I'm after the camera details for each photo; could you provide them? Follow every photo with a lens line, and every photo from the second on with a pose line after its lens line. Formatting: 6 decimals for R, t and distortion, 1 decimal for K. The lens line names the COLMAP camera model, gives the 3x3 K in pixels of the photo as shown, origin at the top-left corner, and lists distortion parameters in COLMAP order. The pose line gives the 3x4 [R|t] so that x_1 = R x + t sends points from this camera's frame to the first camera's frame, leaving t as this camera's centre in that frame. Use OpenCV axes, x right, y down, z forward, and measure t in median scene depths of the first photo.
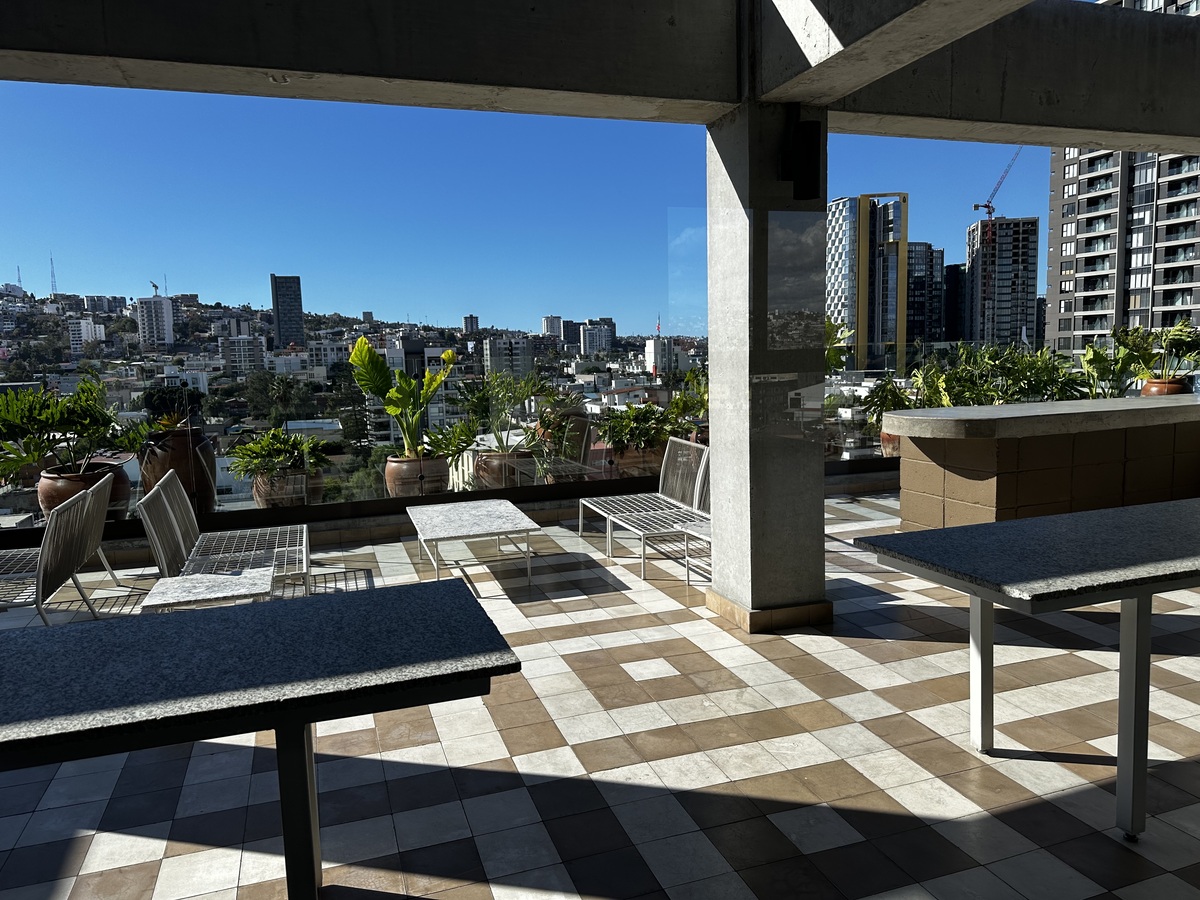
lens RADIAL K [[838.3, 0, 592.9], [0, 838.3, 440.5], [0, 0, 1]] dist [0.066607, -0.071130]
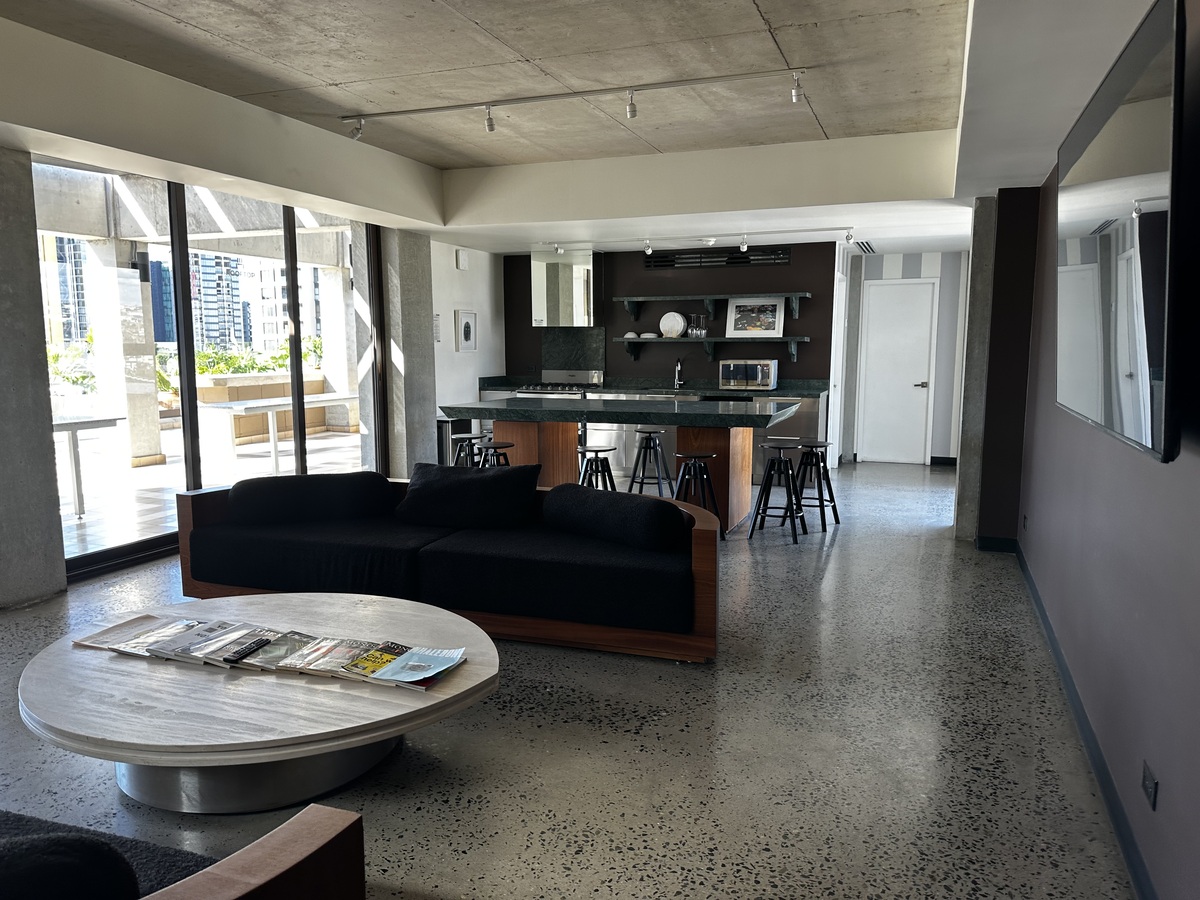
lens RADIAL K [[838.3, 0, 601.9], [0, 838.3, 444.7], [0, 0, 1]] dist [0.066607, -0.071130]
pose [[0.640776, -0.065521, 0.764927, -0.847198], [0.061999, 0.997514, 0.033507, 0.190225], [-0.765220, 0.025954, 0.643245, -1.648686]]
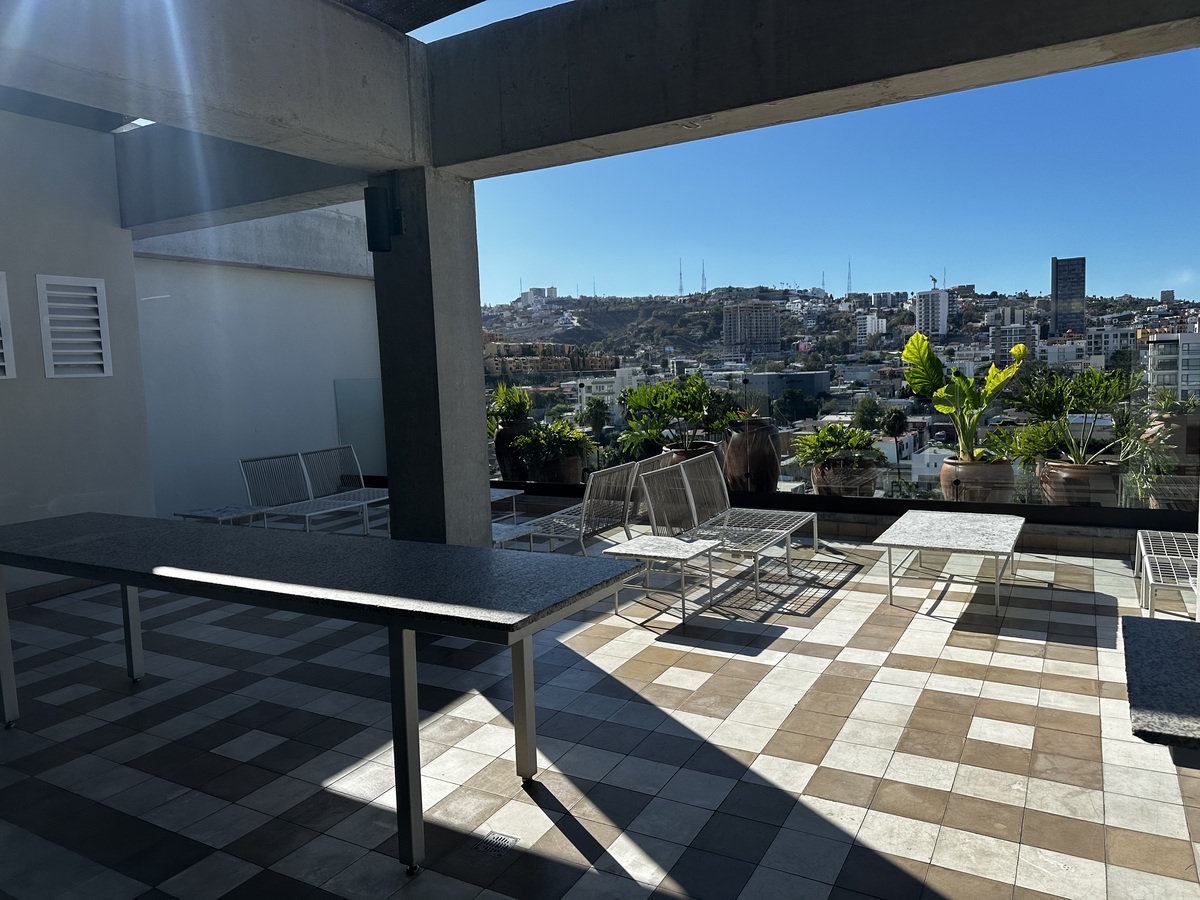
lens RADIAL K [[838.3, 0, 593.4], [0, 838.3, 440.2], [0, 0, 1]] dist [0.066607, -0.071130]
pose [[0.664782, 0.070407, -0.743712, 0.410913], [-0.061415, 0.997330, 0.039519, -0.028820], [0.744508, 0.019404, 0.667331, 0.122549]]
